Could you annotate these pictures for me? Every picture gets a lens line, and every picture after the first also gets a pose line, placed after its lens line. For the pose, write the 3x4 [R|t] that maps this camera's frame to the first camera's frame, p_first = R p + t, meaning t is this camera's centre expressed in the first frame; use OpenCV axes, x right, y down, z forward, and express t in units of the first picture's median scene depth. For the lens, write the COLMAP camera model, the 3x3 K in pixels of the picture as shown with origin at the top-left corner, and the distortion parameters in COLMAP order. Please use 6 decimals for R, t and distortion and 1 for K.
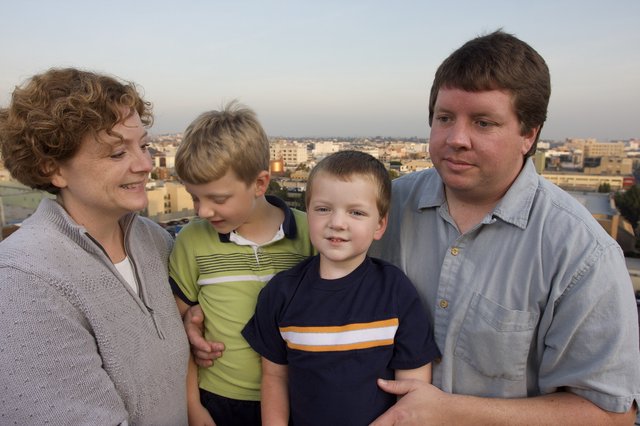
lens RADIAL K [[486.3, 0, 318.1], [0, 486.3, 218.9], [0, 0, 1]] dist [-0.072270, 0.048909]
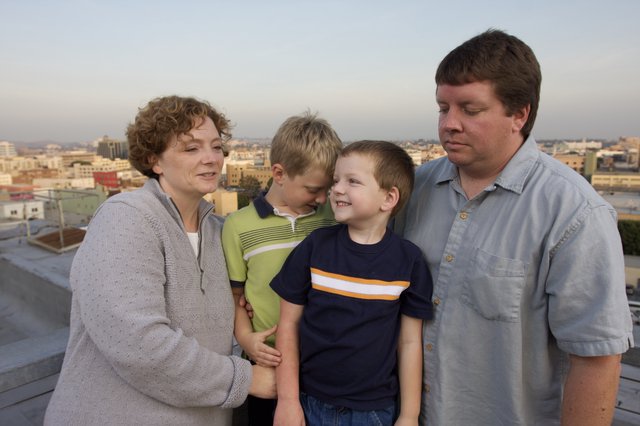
lens RADIAL K [[486.3, 0, 316.8], [0, 486.3, 217.7], [0, 0, 1]] dist [-0.072270, 0.048909]
pose [[0.995962, -0.006682, -0.089528, 0.031617], [0.005694, 0.999920, -0.011285, 0.077075], [0.089597, 0.010730, 0.995920, -0.190398]]
